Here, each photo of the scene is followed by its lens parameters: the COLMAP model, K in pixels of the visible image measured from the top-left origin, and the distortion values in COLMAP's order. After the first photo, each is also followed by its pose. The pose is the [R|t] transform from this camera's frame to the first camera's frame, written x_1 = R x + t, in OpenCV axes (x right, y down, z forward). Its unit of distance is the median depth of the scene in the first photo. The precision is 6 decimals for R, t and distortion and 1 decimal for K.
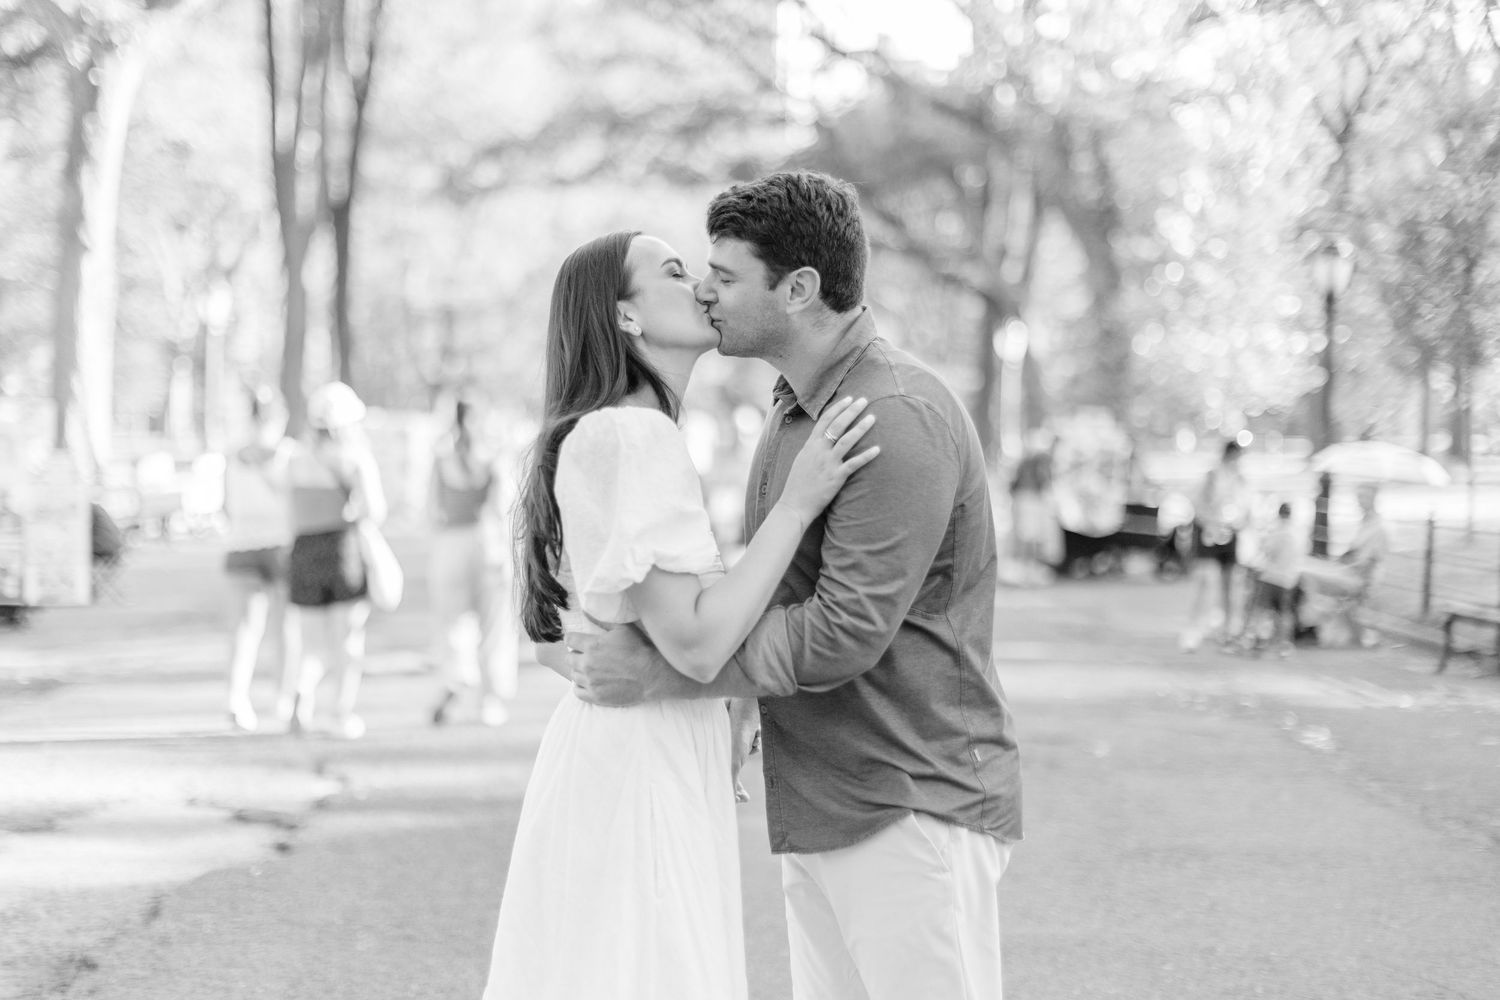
lens RADIAL K [[2274.4, 0, 750.0], [0, 2274.4, 500.0], [0, 0, 1]] dist [0.053568, 0.237709]
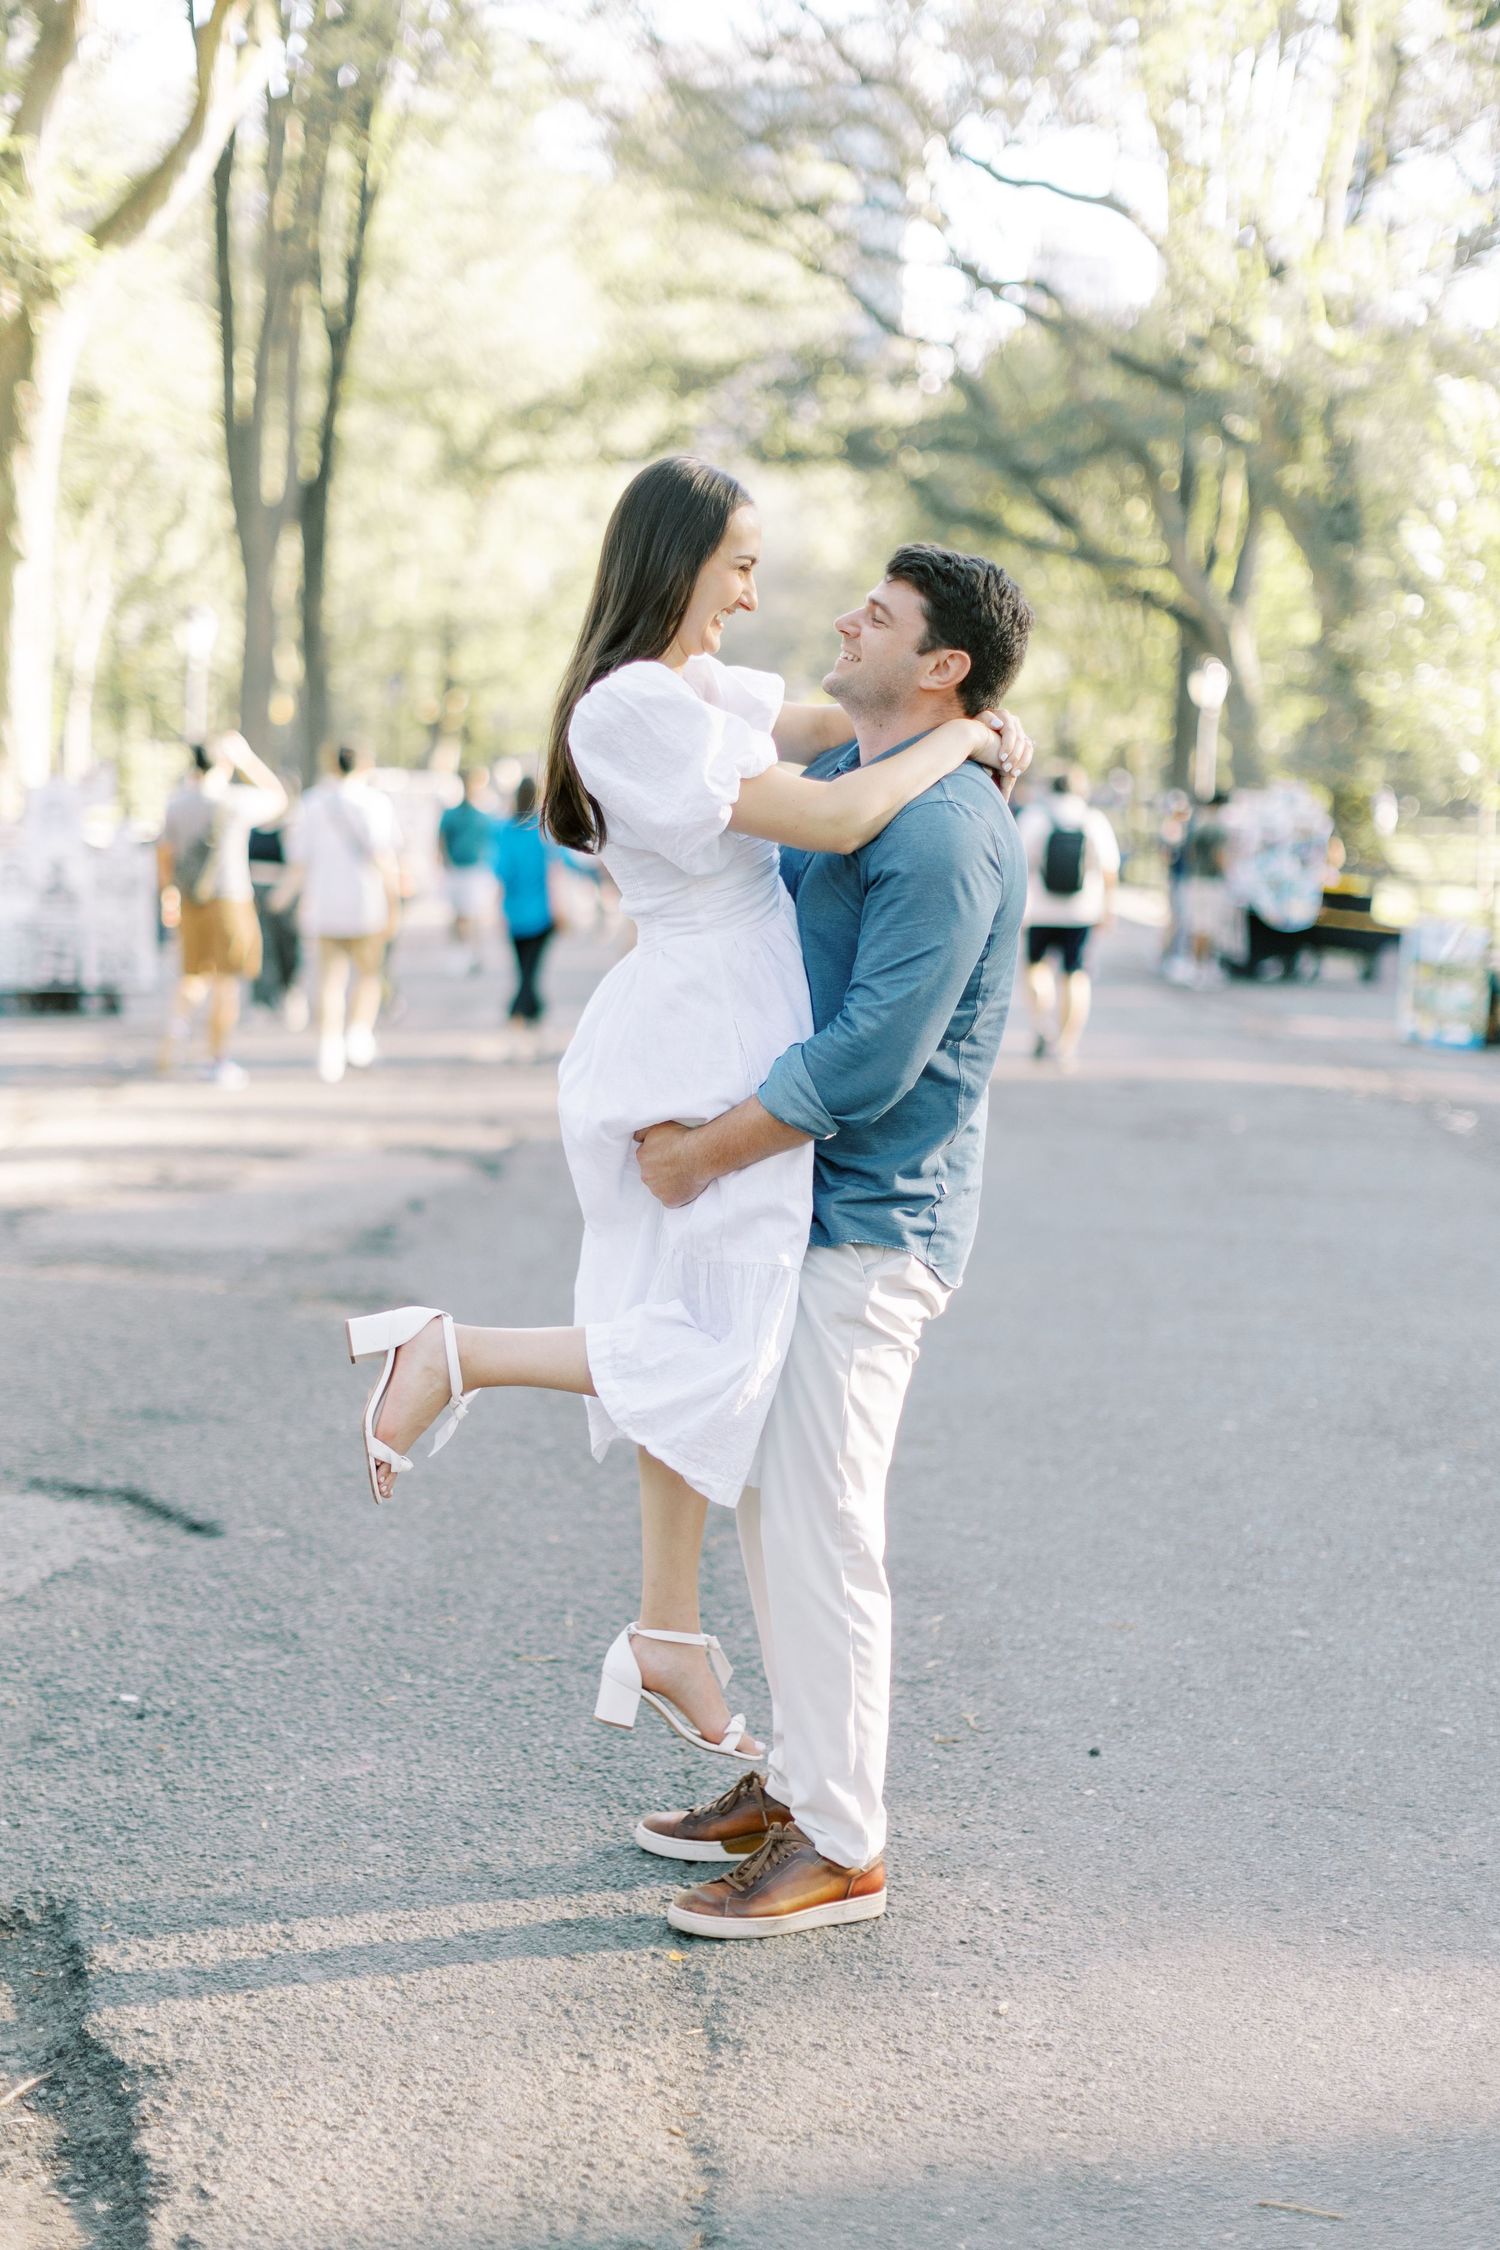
lens RADIAL K [[3411.6, 0, 750.0], [0, 3411.6, 1125.0], [0, 0, 1]] dist [0.053568, 0.237709]
pose [[0.999552, 0.010503, -0.028037, -0.005527], [-0.008592, 0.997689, 0.067401, 0.002005], [0.028680, -0.067130, 0.997332, -0.135065]]
